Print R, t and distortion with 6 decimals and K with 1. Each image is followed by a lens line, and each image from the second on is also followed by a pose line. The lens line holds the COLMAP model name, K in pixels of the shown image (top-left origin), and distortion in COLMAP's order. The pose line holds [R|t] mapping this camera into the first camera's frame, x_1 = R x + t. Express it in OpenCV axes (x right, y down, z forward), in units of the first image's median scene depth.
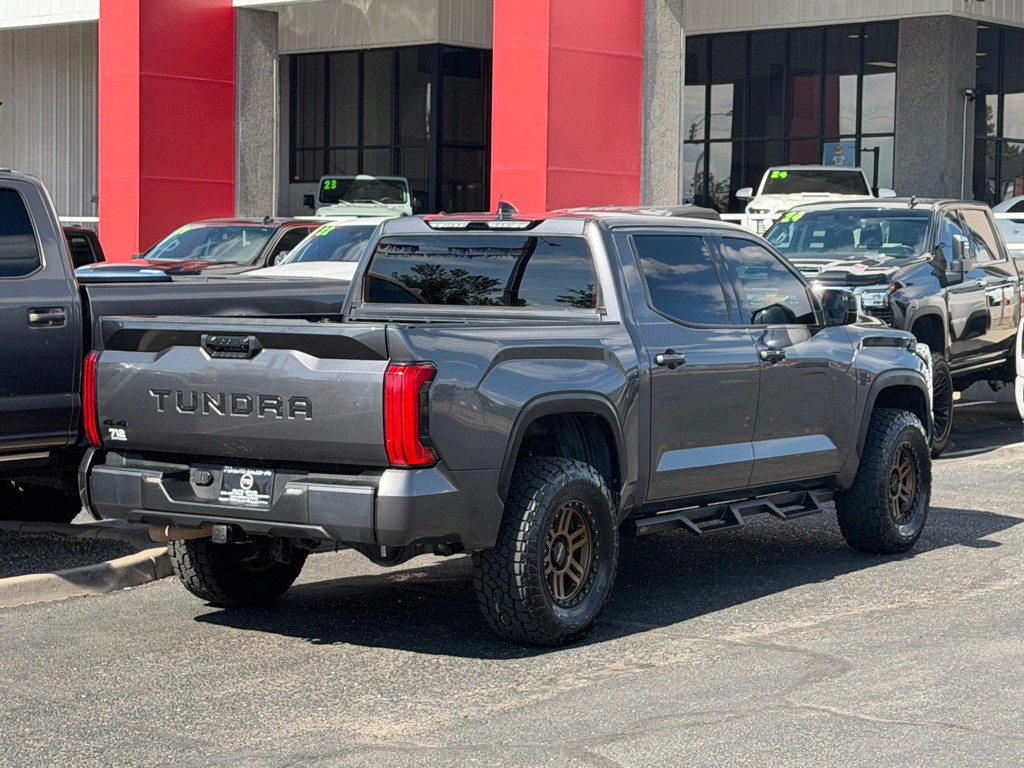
lens RADIAL K [[2492.1, 0, 690.7], [0, 2492.1, 383.8], [0, 0, 1]] dist [0.213386, 0.352927]
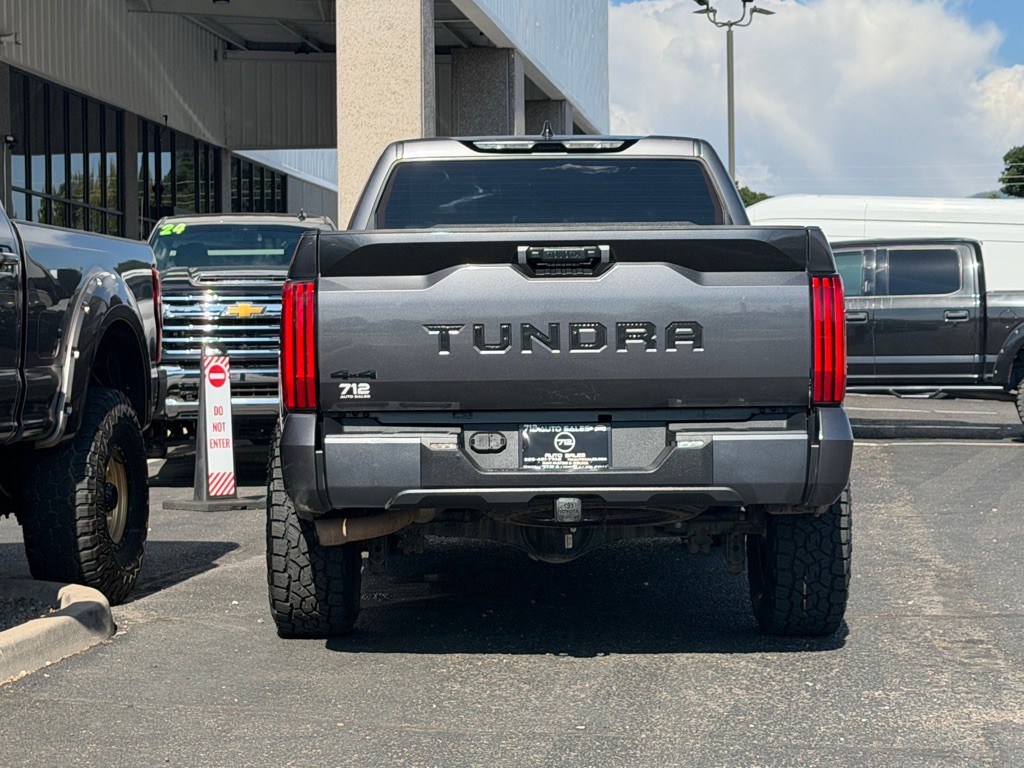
lens RADIAL K [[2300.8, 0, 645.4], [0, 2300.8, 381.5], [0, 0, 1]] dist [0.198697, -0.196582]
pose [[0.813238, -0.022615, 0.581492, -0.208838], [0.052315, 0.998040, -0.034349, 0.017083], [-0.579575, 0.058354, 0.812827, 0.156997]]
